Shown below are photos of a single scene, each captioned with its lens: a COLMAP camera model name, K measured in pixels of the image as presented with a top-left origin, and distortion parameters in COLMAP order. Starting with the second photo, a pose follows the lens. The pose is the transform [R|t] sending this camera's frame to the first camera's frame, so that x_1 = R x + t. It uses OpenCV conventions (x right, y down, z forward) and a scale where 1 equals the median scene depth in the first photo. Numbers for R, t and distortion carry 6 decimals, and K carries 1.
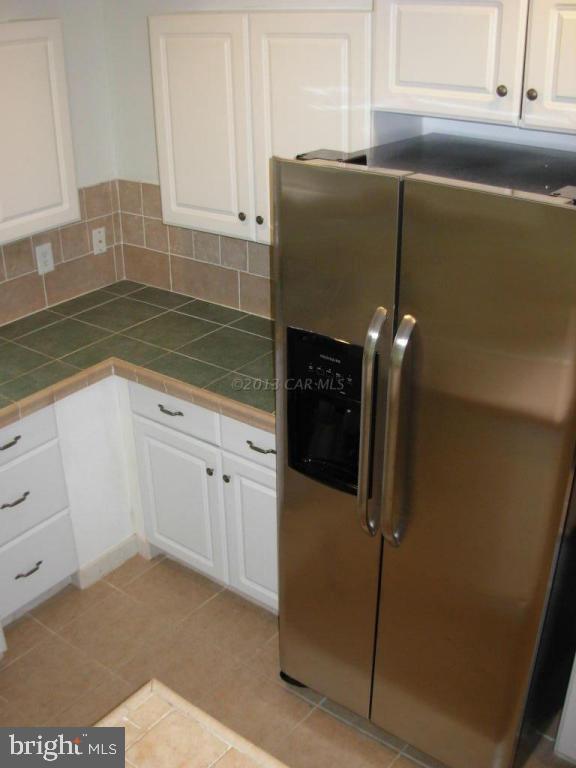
lens RADIAL K [[825.2, 0, 288.0], [0, 825.2, 384.0], [0, 0, 1]] dist [-0.228112, 0.121772]
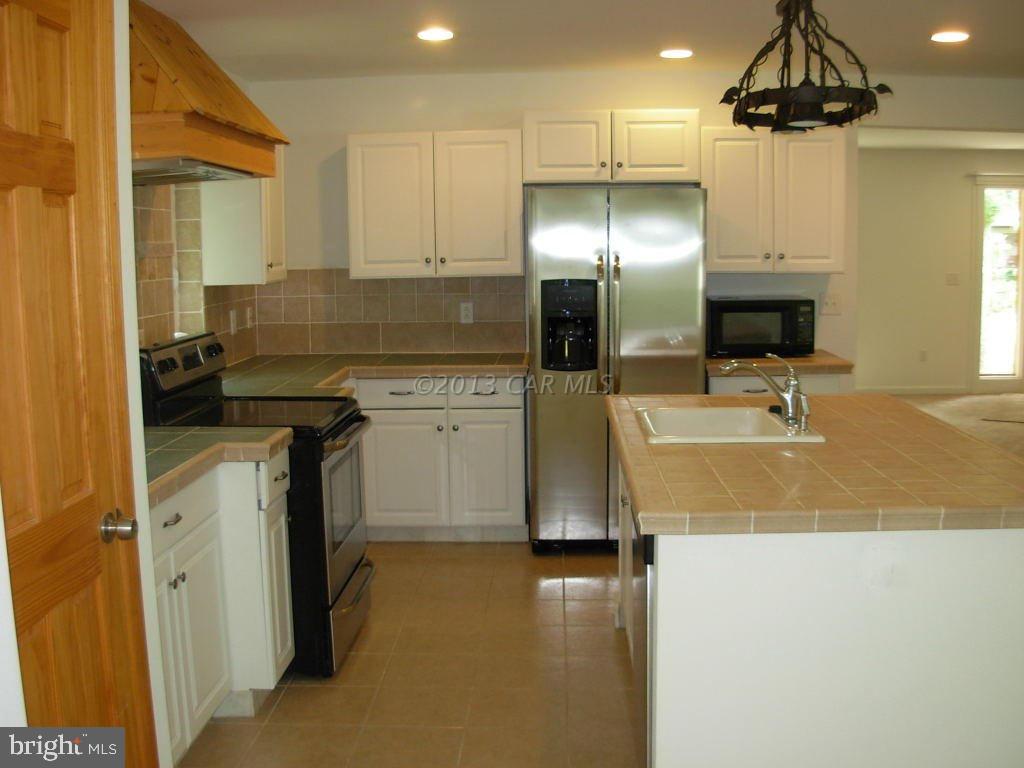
lens RADIAL K [[1100.2, 0, 512.0], [0, 1100.2, 384.0], [0, 0, 1]] dist [-0.228112, 0.121772]
pose [[0.815524, -0.069626, 0.574520, -0.927198], [0.257488, 0.932717, -0.252466, 0.469412], [-0.518286, 0.353824, 0.778581, -0.490956]]
